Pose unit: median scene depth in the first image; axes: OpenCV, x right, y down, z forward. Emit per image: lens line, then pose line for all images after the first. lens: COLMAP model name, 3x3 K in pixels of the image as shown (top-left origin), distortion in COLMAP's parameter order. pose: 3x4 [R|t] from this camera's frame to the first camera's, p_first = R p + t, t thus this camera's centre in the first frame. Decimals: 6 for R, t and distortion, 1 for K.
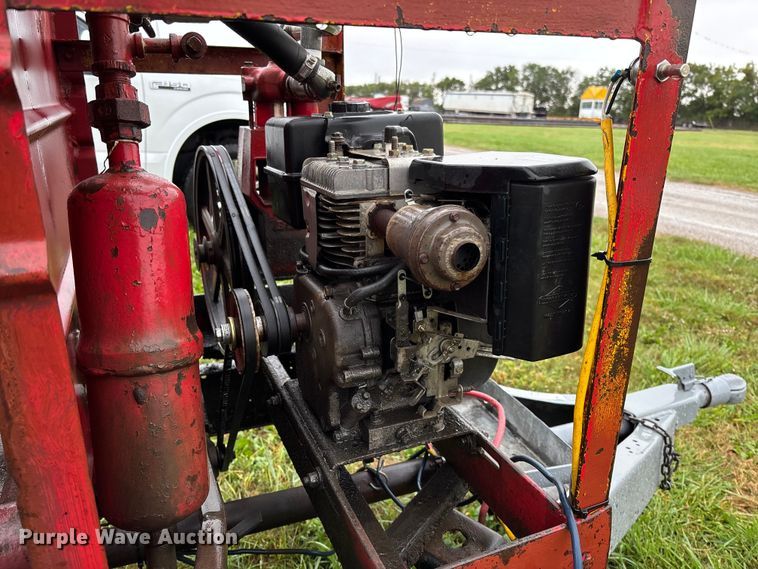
lens RADIAL K [[582.9, 0, 379.0], [0, 582.9, 289.8], [0, 0, 1]] dist [0.067546, -0.089302]
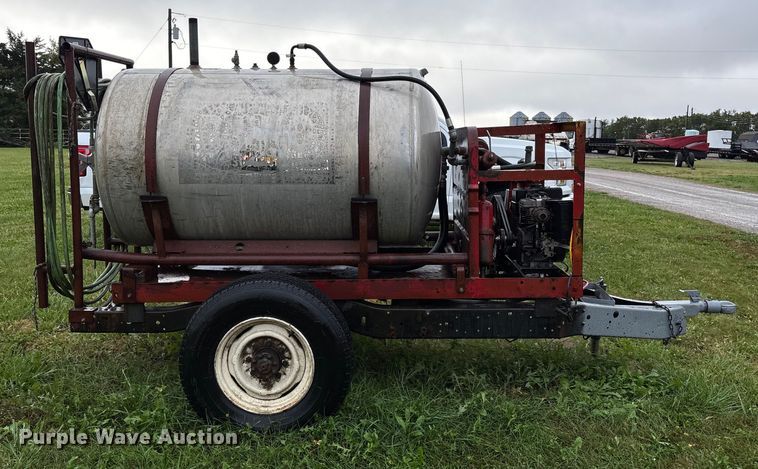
lens RADIAL K [[713.3, 0, 379.3], [0, 713.3, 205.0], [0, 0, 1]] dist [0.078769, -0.005571]
pose [[0.917535, 0.023645, -0.396951, 0.975045], [-0.109119, 0.974883, -0.194153, 0.914132], [0.382390, 0.221457, 0.897070, -3.931450]]
